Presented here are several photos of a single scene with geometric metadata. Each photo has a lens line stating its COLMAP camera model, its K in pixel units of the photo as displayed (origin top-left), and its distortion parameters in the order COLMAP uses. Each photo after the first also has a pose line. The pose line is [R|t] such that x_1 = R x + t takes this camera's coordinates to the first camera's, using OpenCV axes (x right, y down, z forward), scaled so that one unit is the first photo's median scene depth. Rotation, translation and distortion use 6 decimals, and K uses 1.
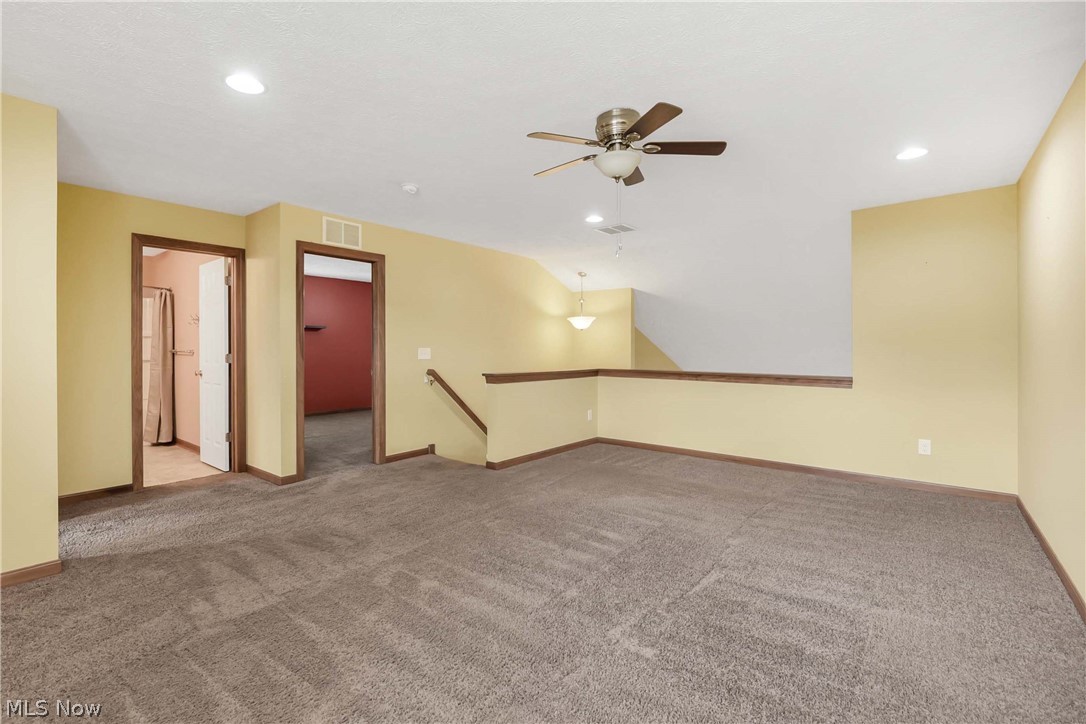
lens RADIAL K [[481.6, 0, 544.0], [0, 481.6, 353.5], [0, 0, 1]] dist [-0.000817, -0.000042]
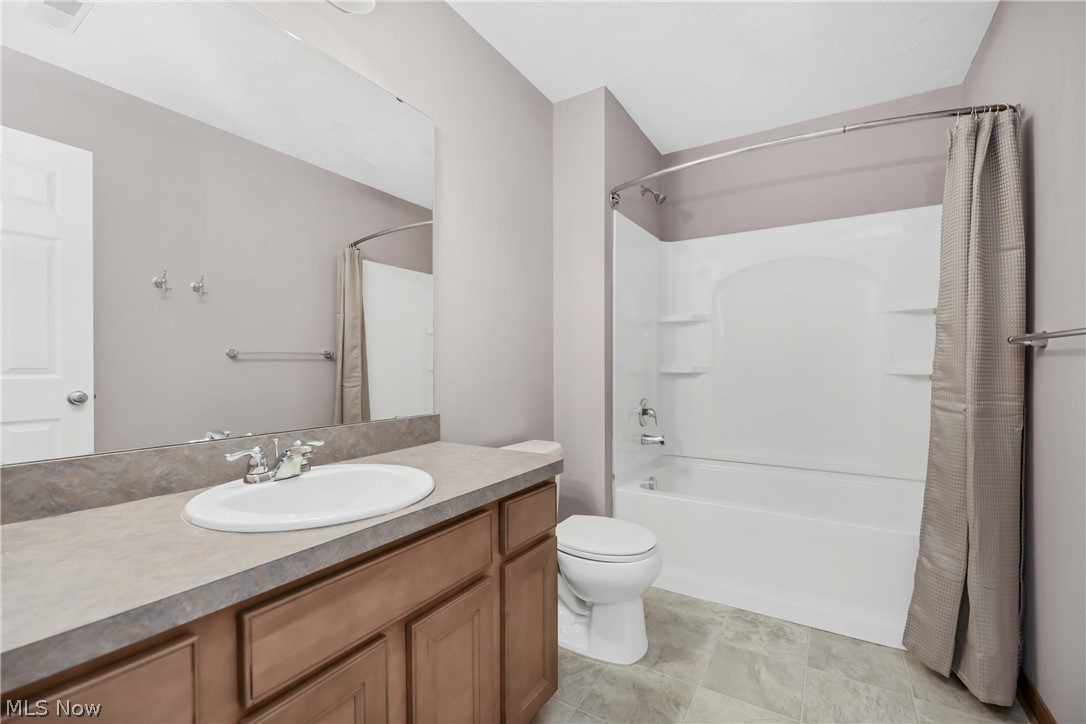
lens RADIAL K [[444.7, 0, 544.3], [0, 444.7, 363.7], [0, 0, 1]] dist [-0.000040, -0.000024]
pose [[0.101950, 0.007069, -0.994764, -0.570060], [-0.004322, 0.999968, 0.006663, 0.006091], [0.994780, 0.003620, 0.101977, 0.732566]]
